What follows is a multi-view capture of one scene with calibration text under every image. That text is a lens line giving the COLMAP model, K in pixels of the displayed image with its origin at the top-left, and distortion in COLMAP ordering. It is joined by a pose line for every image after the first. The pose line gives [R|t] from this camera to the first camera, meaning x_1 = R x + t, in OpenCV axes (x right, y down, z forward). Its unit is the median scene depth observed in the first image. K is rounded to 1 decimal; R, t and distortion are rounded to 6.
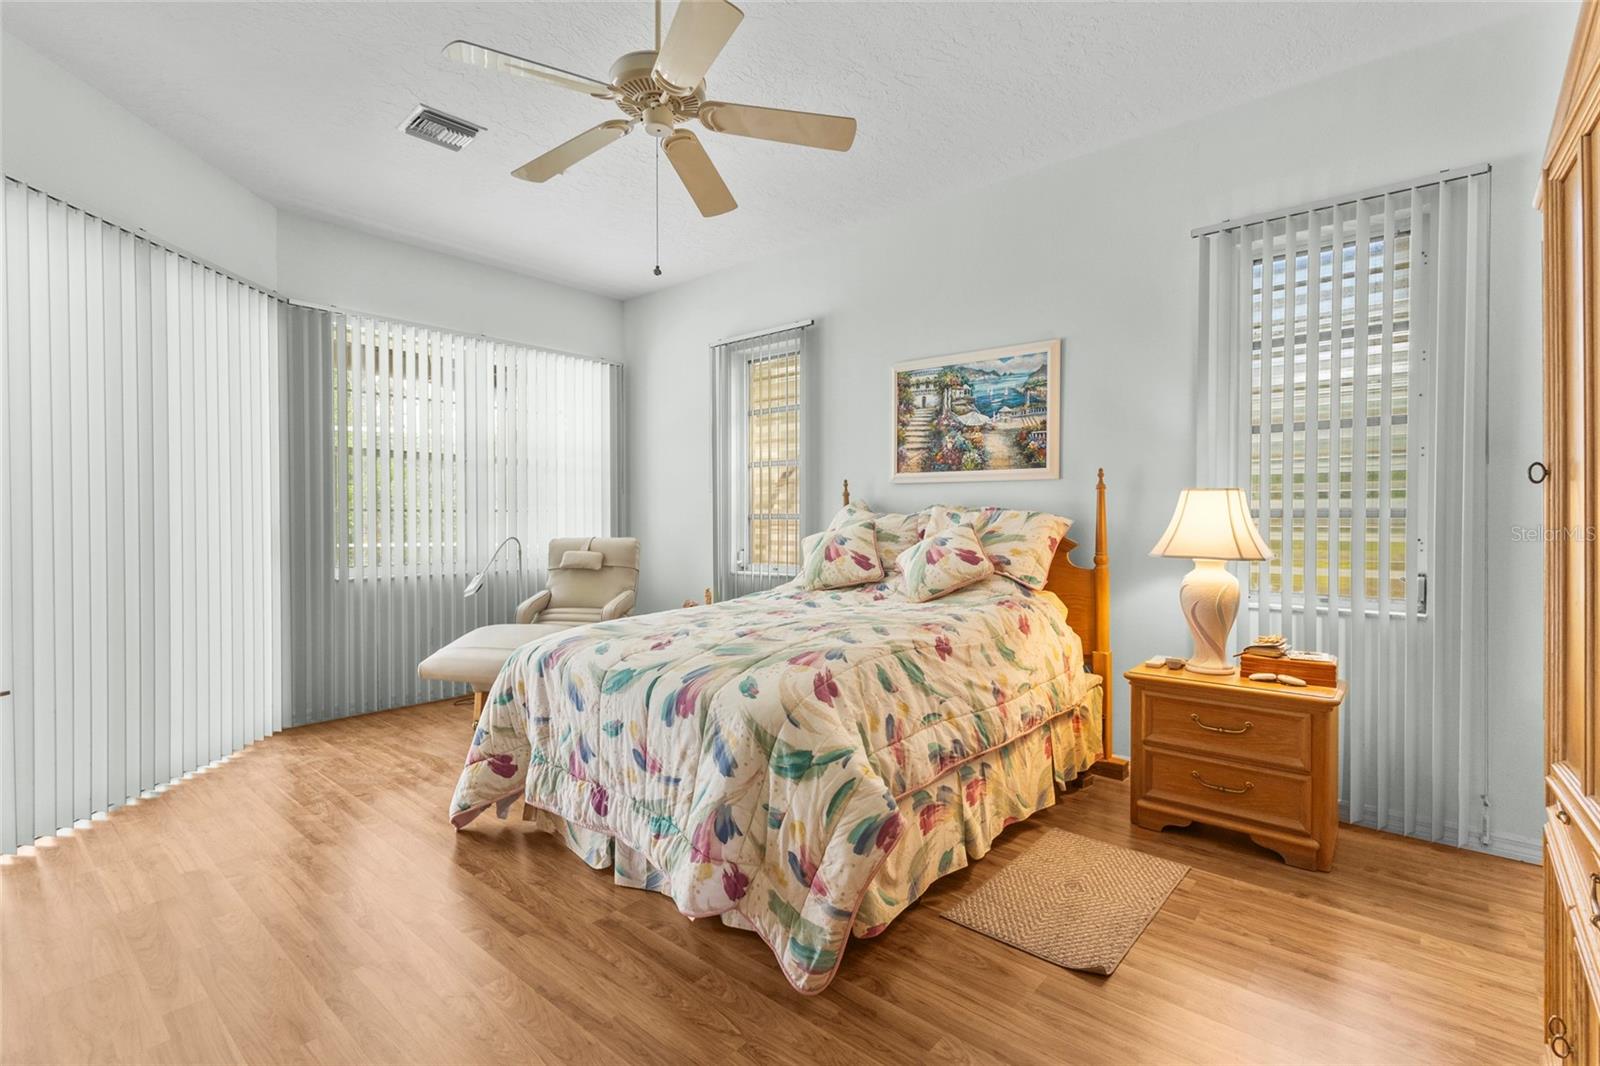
lens RADIAL K [[746.4, 0, 800.6], [0, 746.4, 528.0], [0, 0, 1]] dist [0.015904, -0.001146]
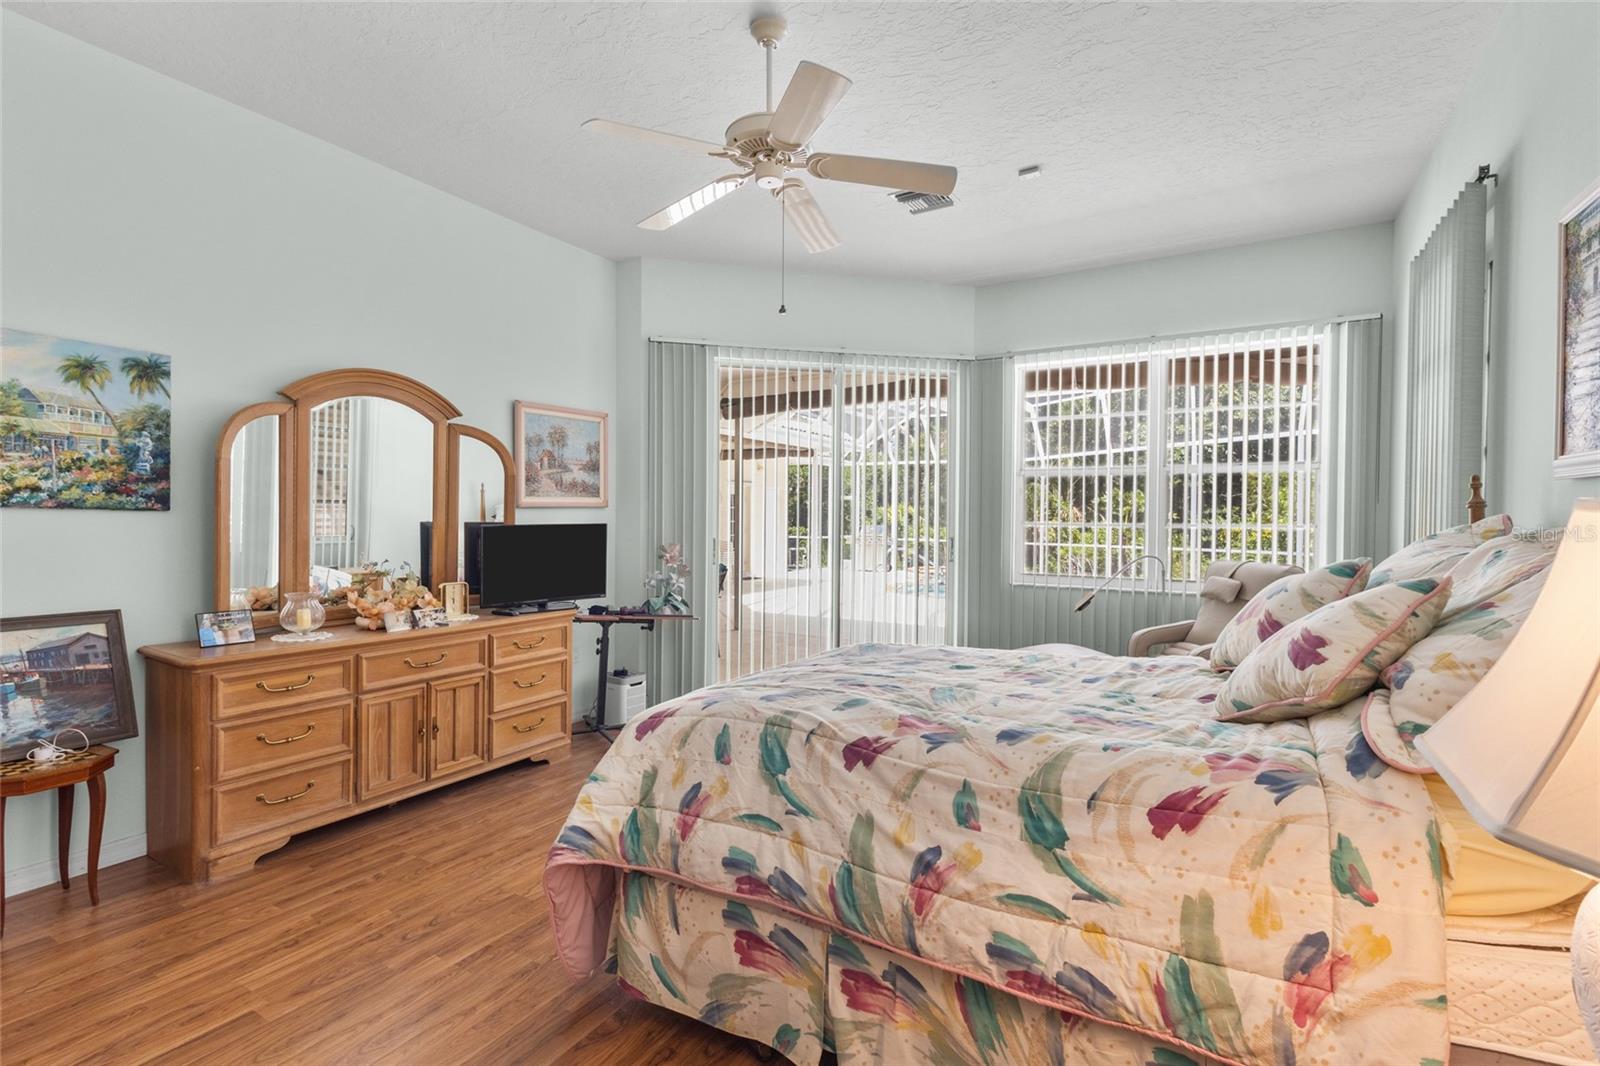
lens RADIAL K [[746.4, 0, 797.6], [0, 746.4, 523.5], [0, 0, 1]] dist [0.015904, -0.001146]
pose [[0.158627, 0.011933, -0.987267, 0.854642], [-0.019250, 0.999774, 0.008991, -0.051253], [0.987151, 0.017579, 0.158821, 0.841872]]
